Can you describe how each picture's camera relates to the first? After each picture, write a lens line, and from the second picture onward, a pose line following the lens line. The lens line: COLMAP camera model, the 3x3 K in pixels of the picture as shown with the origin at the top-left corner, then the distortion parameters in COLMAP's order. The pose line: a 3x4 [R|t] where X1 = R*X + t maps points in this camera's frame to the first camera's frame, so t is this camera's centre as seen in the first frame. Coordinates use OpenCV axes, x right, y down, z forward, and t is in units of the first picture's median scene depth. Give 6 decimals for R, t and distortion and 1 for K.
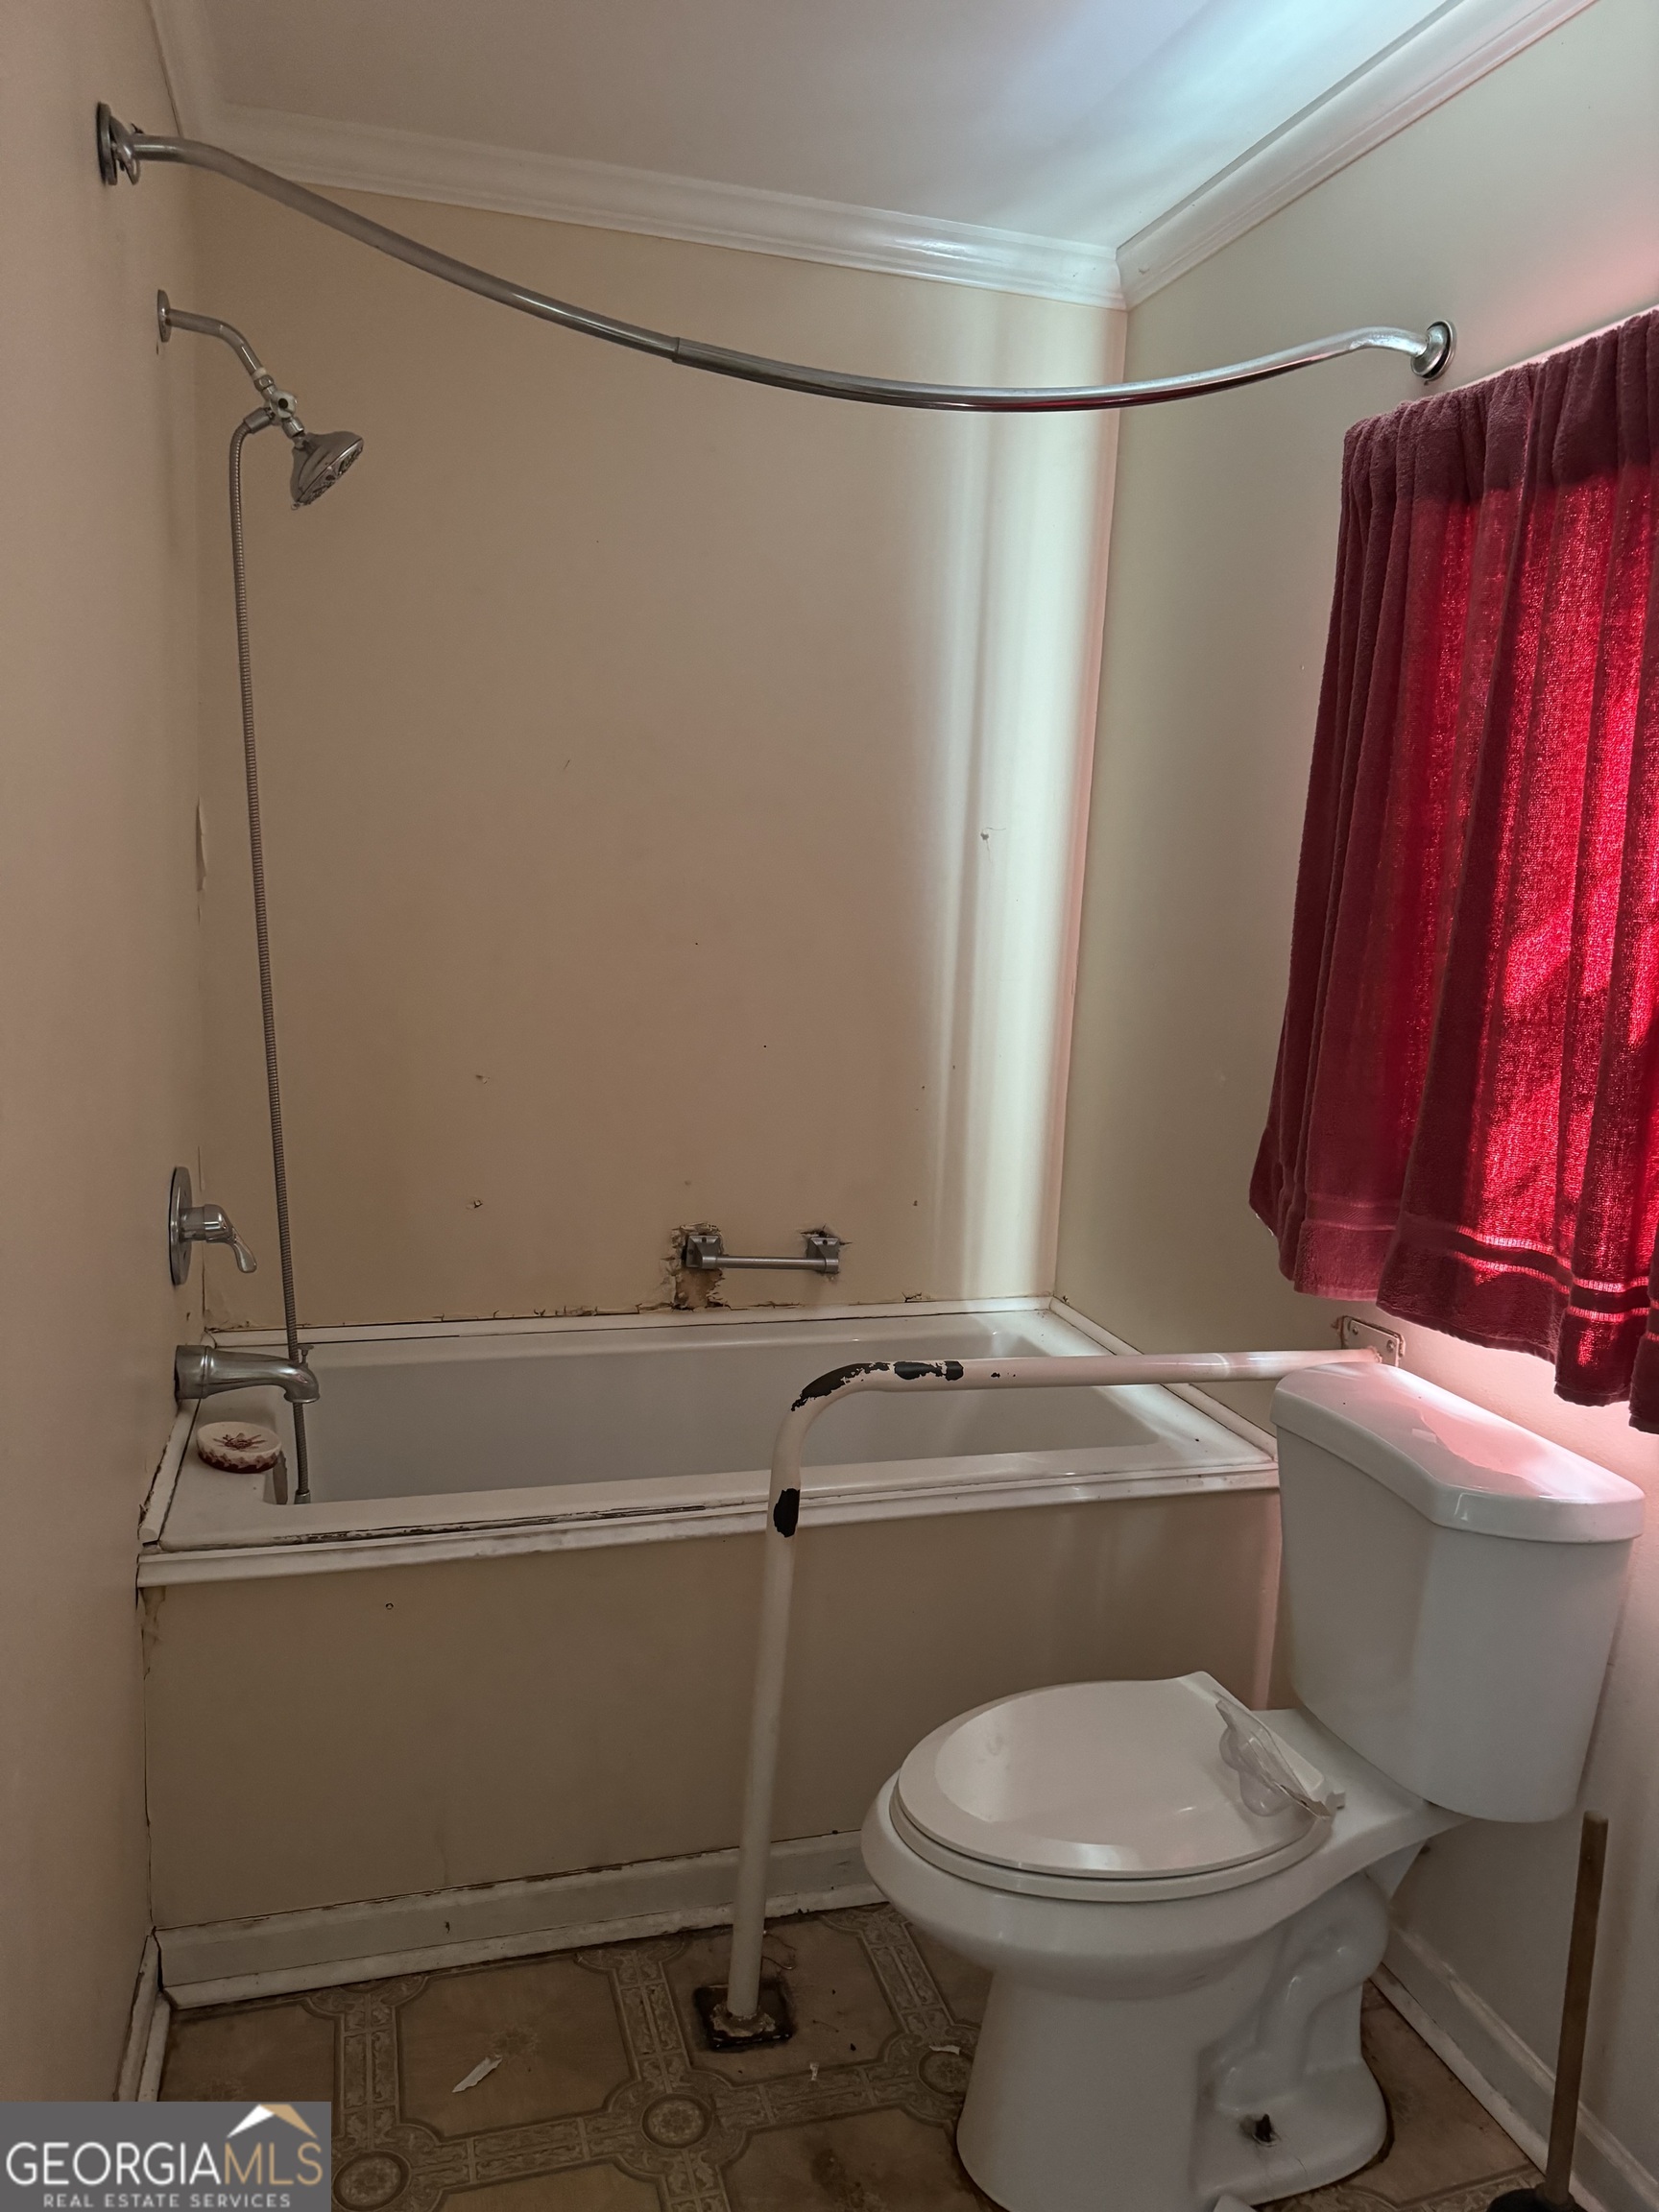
lens RADIAL K [[1555.0, 0, 824.7], [0, 1555.0, 1109.4], [0, 0, 1]] dist [-0.000634, -0.006324]
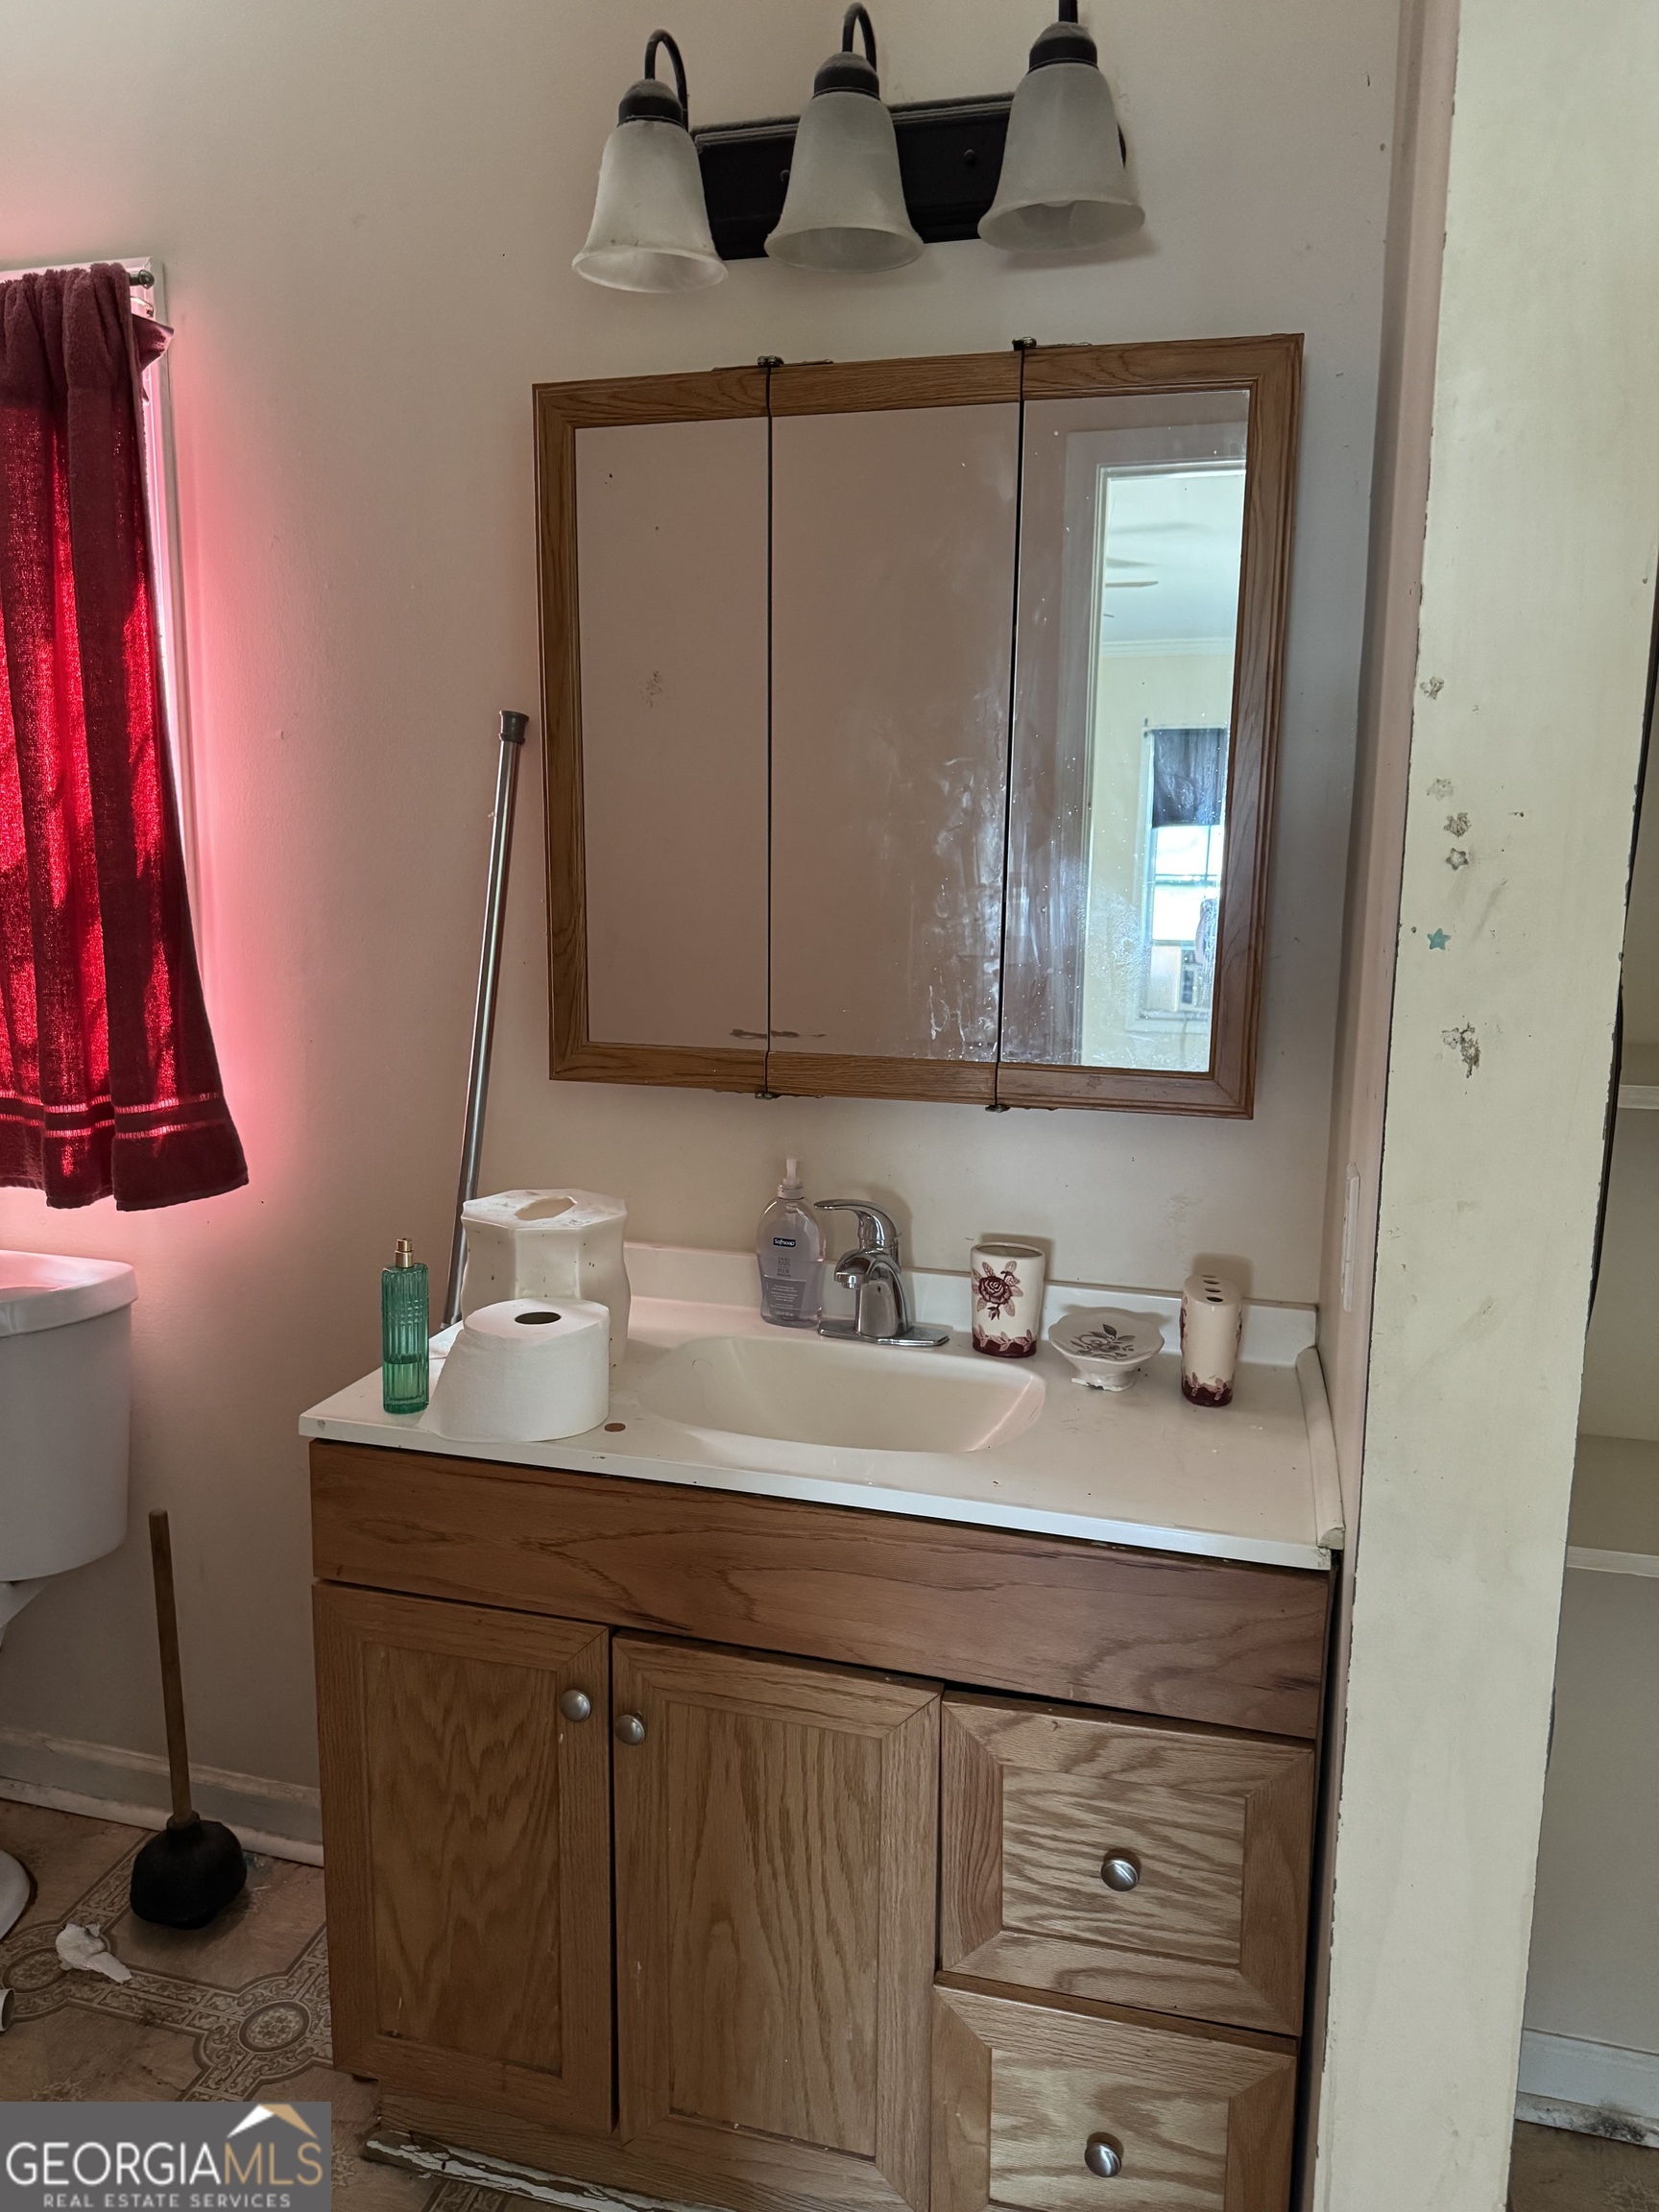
lens RADIAL K [[1555.0, 0, 826.7], [0, 1555.0, 1106.5], [0, 0, 1]] dist [-0.000634, -0.006324]
pose [[0.513974, -0.173533, 0.840070, -0.218128], [0.137846, 0.983305, 0.118783, 0.048876], [-0.846658, 0.054749, 0.529314, -0.147291]]
